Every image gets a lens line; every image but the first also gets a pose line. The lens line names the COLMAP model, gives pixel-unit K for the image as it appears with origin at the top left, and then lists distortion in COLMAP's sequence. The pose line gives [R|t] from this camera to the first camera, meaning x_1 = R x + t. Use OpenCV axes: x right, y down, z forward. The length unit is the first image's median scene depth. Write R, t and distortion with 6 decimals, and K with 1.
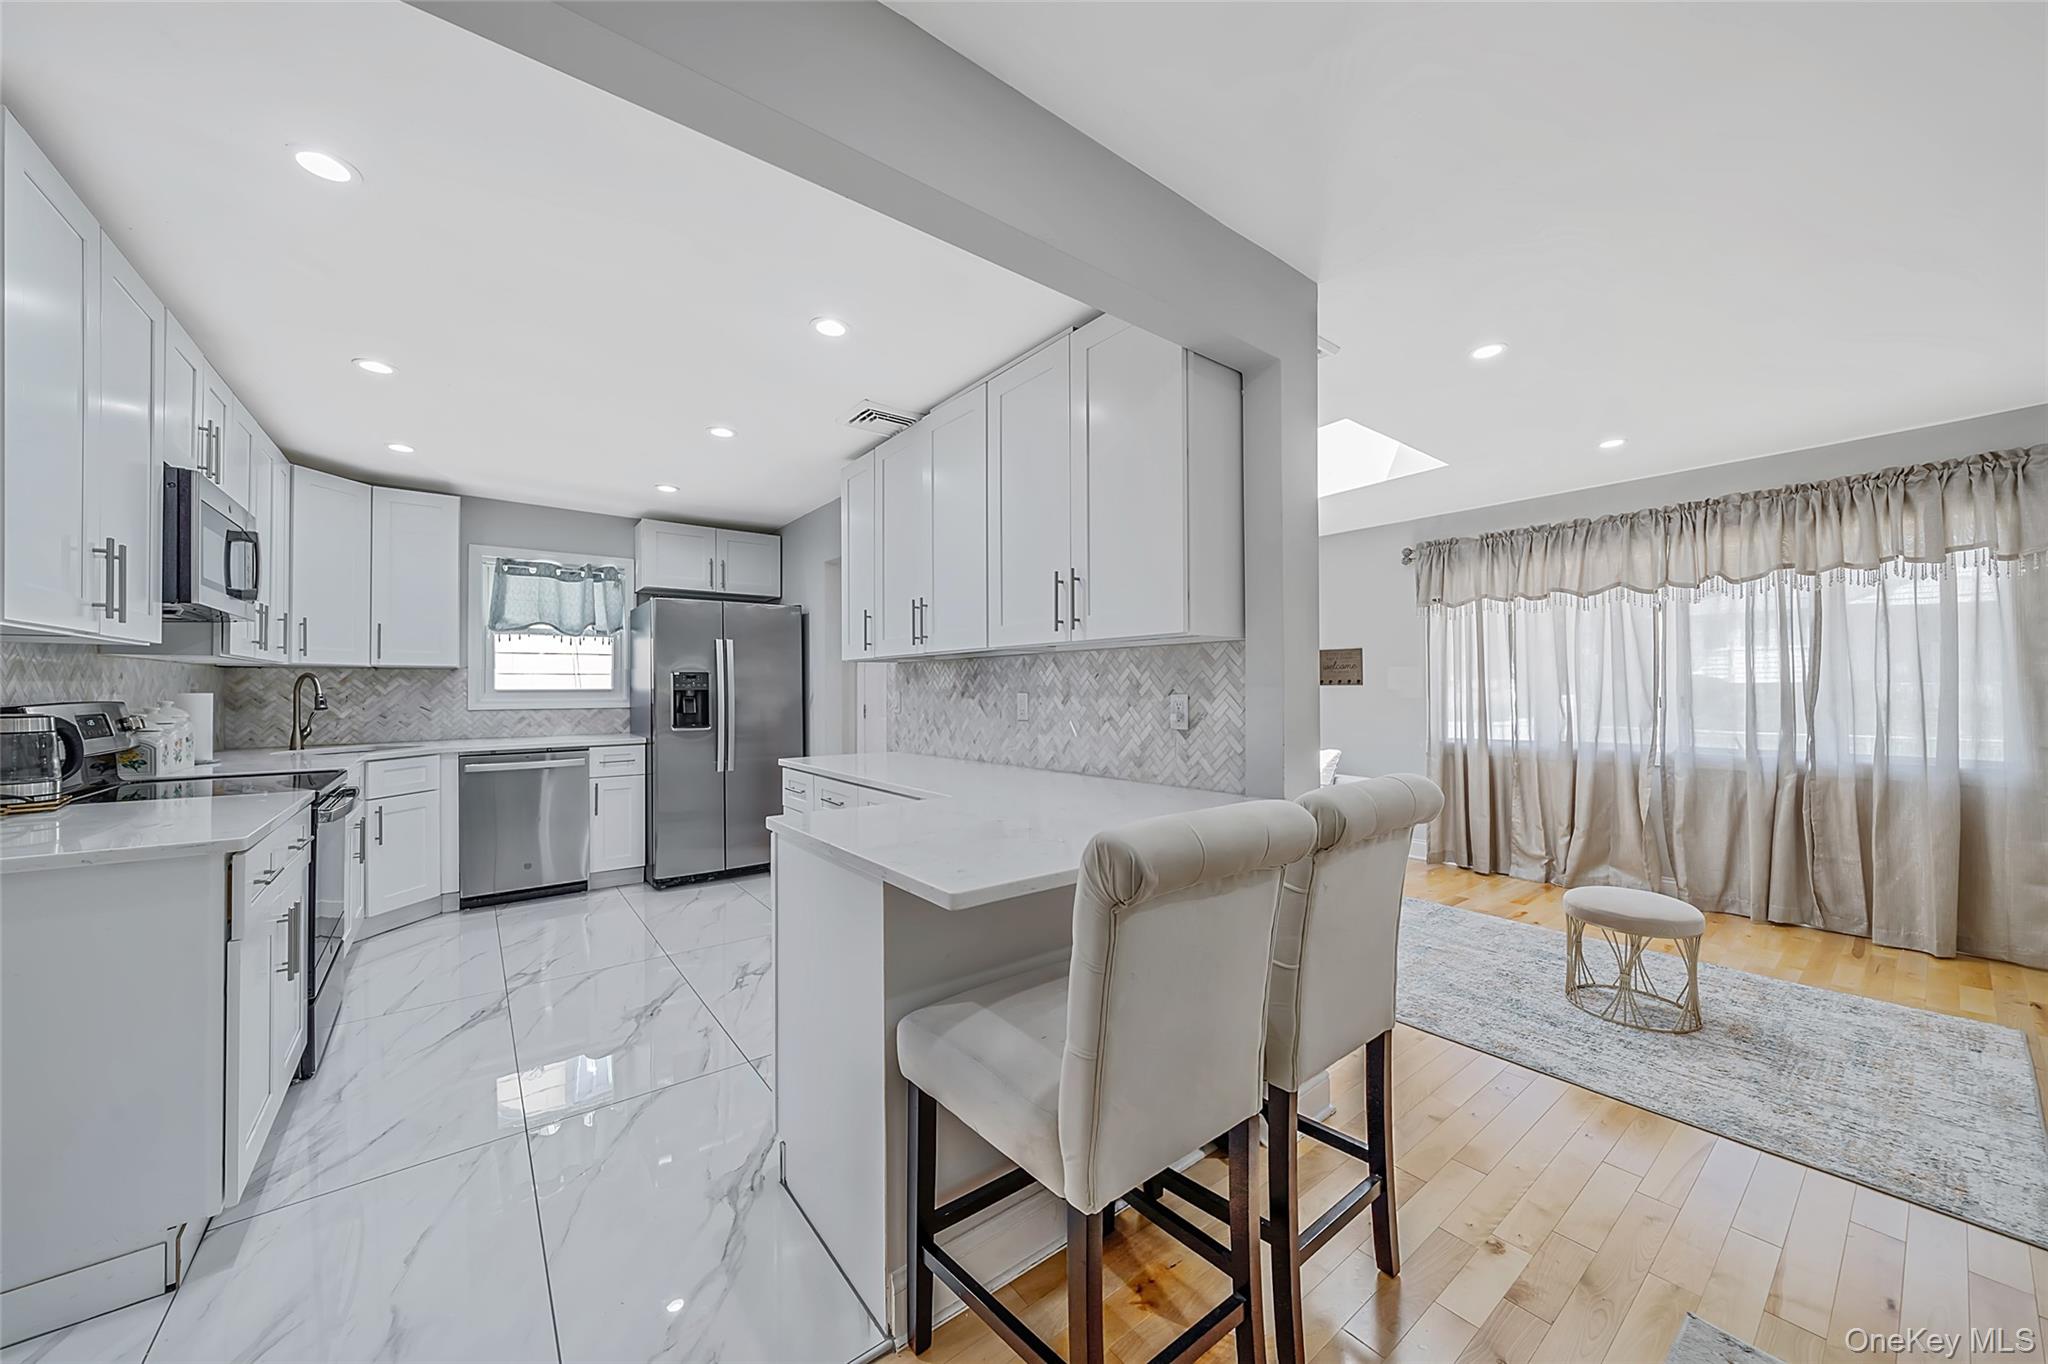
lens RADIAL K [[715.4, 0, 1024.0], [0, 715.4, 682.0], [0, 0, 1]] dist [-0.007801, 0.000242]
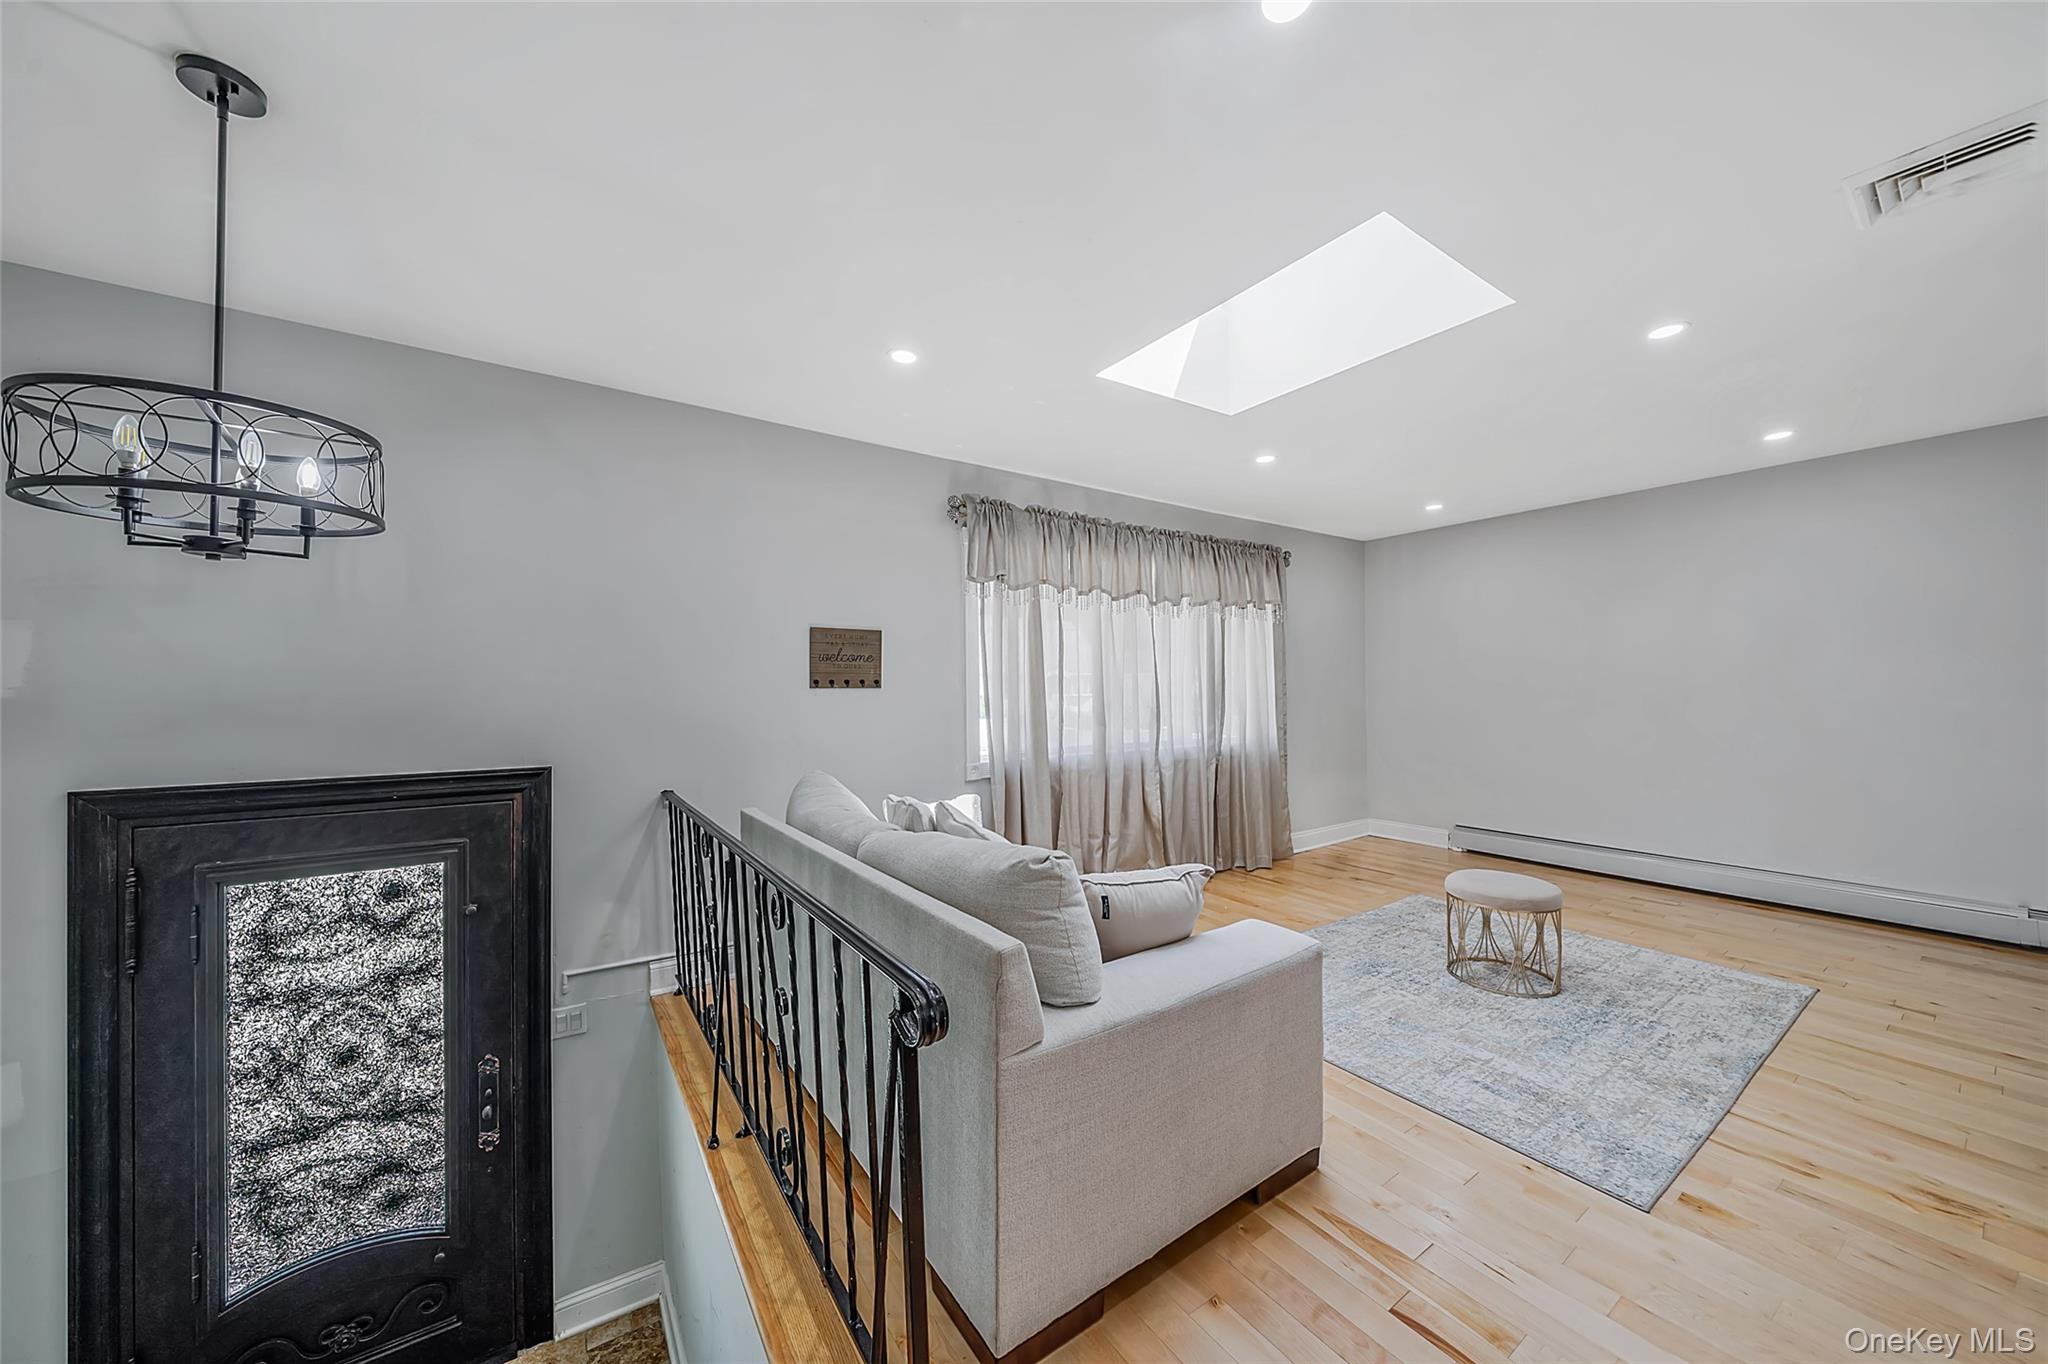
lens RADIAL K [[700.9, 0, 1024.0], [0, 700.9, 682.0], [0, 0, 1]] dist [-0.008895, -0.000119]
pose [[0.059876, 0.014658, 0.998098, -0.220820], [-0.005640, 0.999881, -0.014346, 0.010962], [-0.998190, -0.004770, 0.059951, 1.285638]]
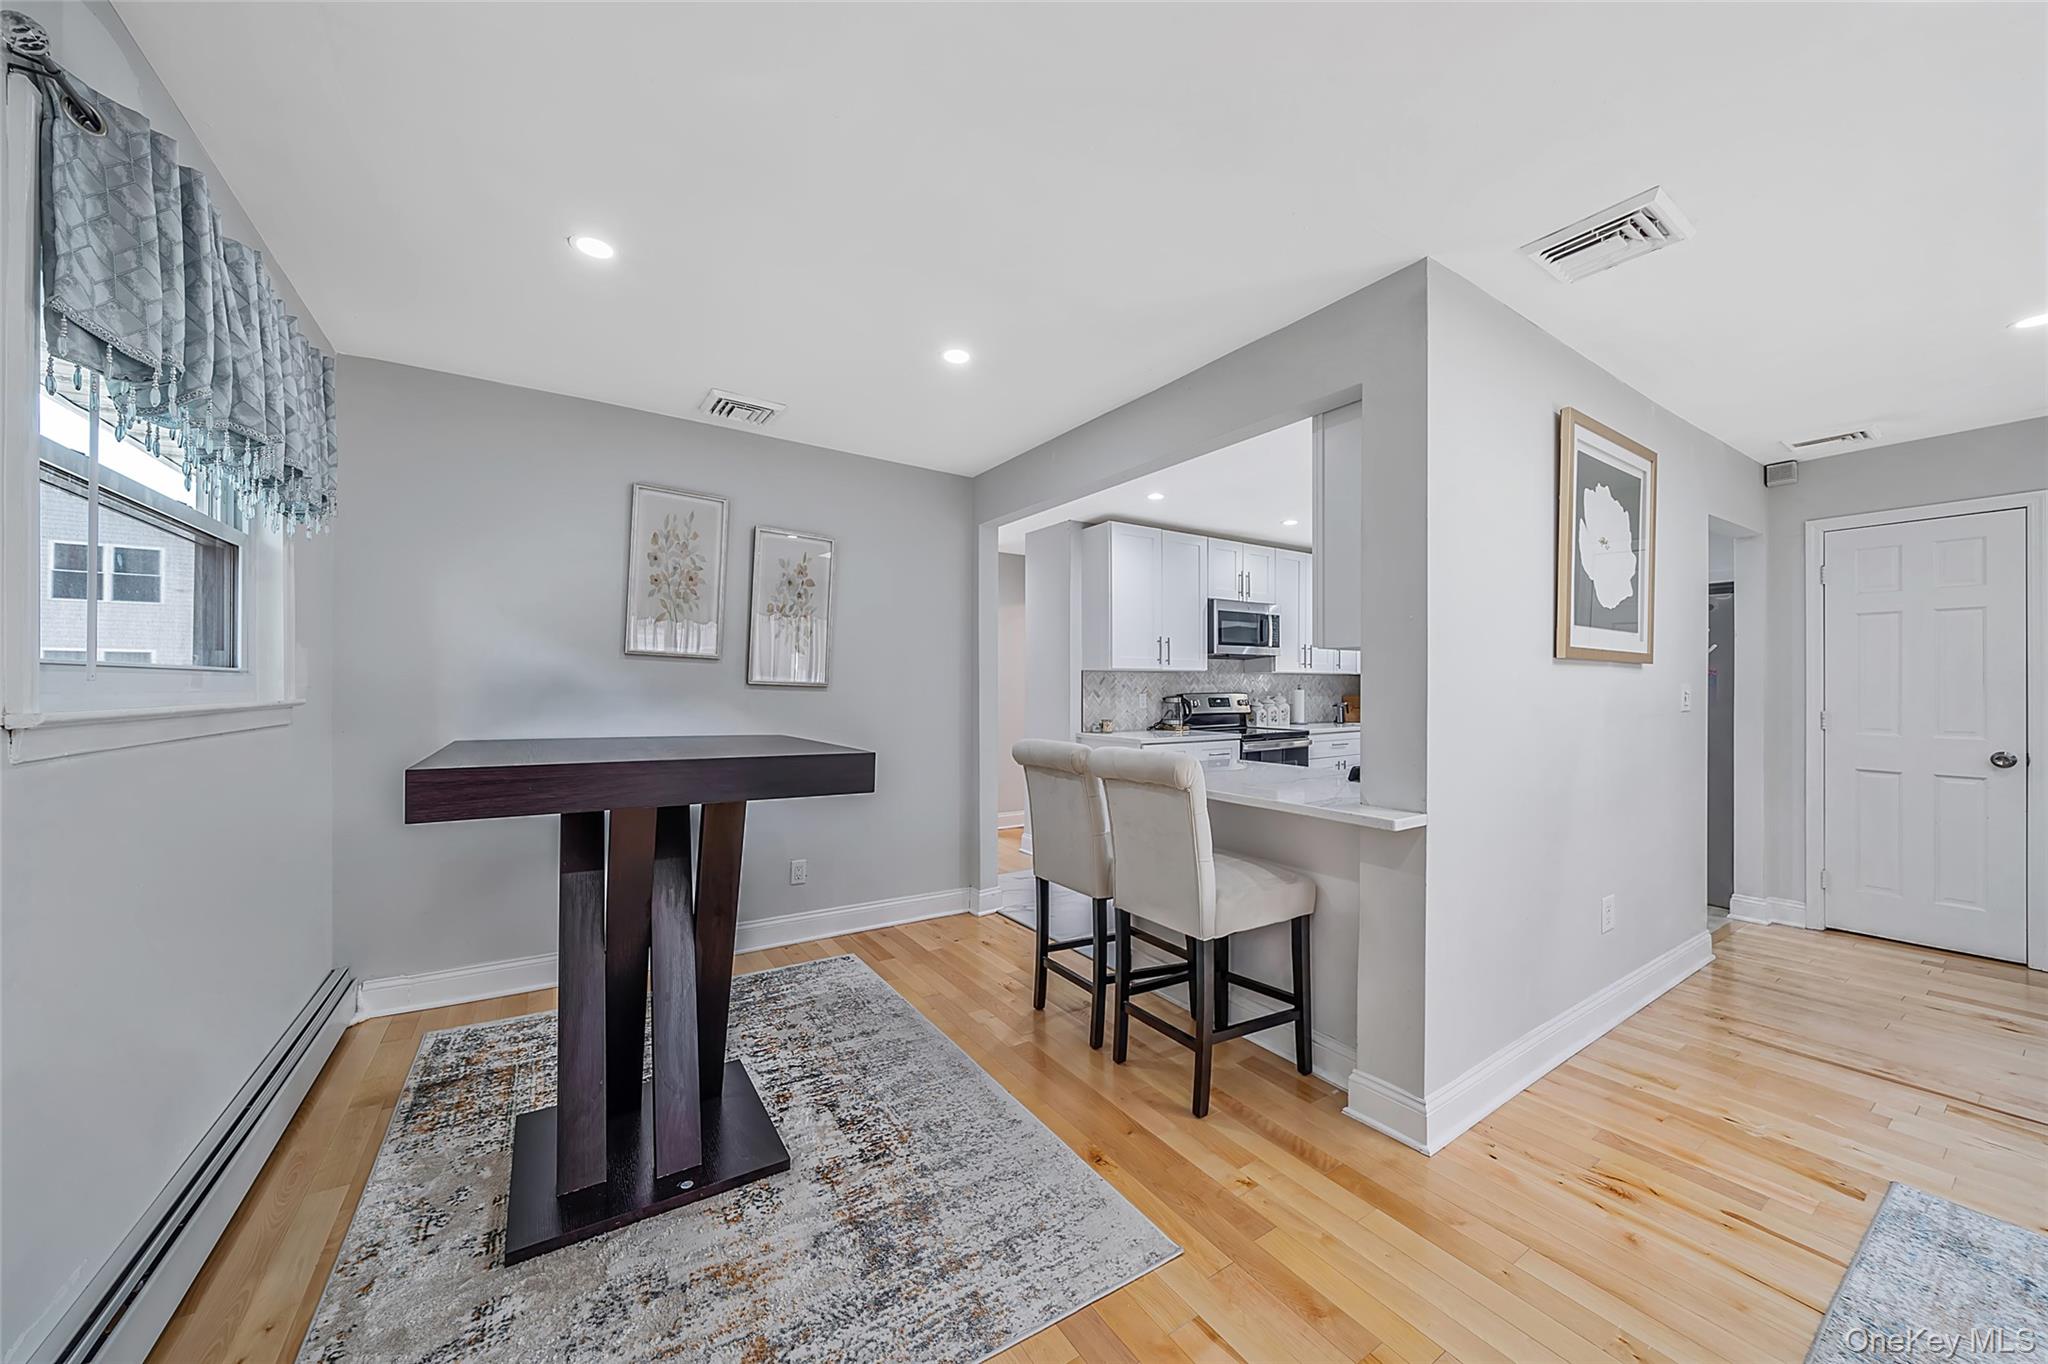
lens RADIAL K [[715.4, 0, 1024.0], [0, 715.4, 682.0], [0, 0, 1]] dist [-0.007801, 0.000242]
pose [[-0.077660, -0.002631, -0.996976, 0.814892], [0.005561, 0.999980, -0.003072, -0.003148], [0.996964, -0.005782, -0.077644, 0.325965]]
